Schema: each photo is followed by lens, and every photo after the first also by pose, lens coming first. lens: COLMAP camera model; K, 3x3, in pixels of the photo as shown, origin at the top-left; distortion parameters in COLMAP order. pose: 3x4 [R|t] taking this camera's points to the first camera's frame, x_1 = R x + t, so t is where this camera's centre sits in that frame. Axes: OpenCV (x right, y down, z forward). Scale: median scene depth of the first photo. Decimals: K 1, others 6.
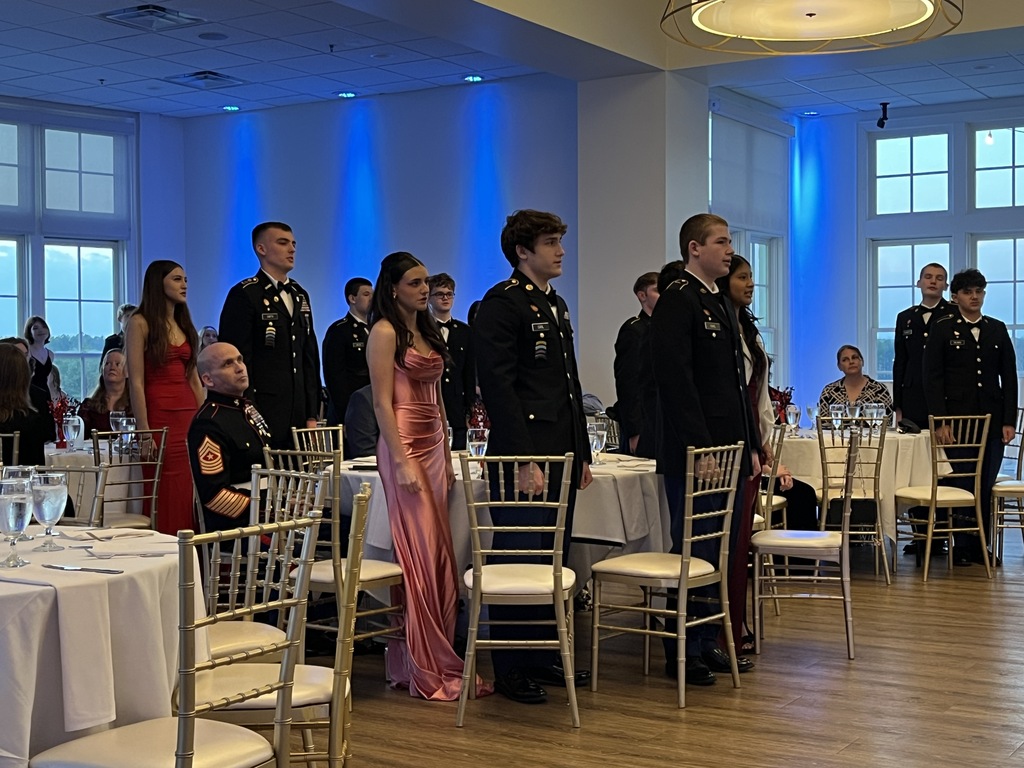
lens RADIAL K [[1565.1, 0, 512.0], [0, 1565.1, 384.0], [0, 0, 1]] dist [0.207790, -0.680924]
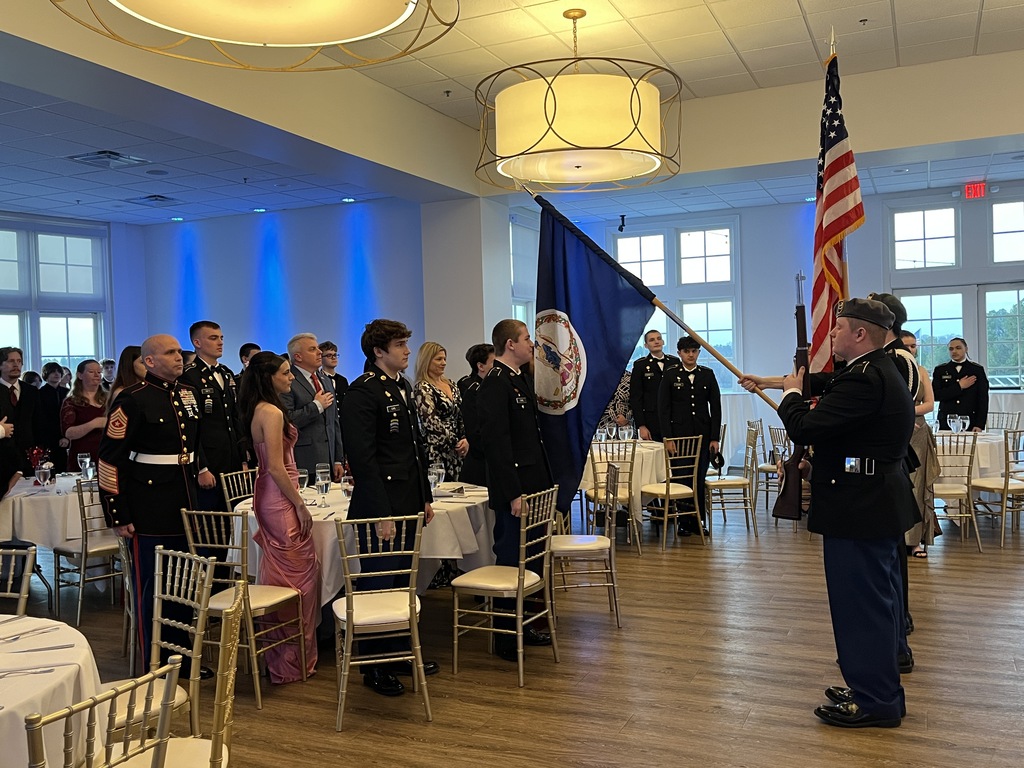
lens RADIAL K [[982.2, 0, 512.0], [0, 982.2, 384.0], [0, 0, 1]] dist [0.077448, 0.008350]
pose [[0.991917, -0.025612, 0.124279, 0.011992], [0.024185, 0.999623, 0.012981, -0.050764], [-0.124564, -0.009870, 0.992162, 0.119500]]
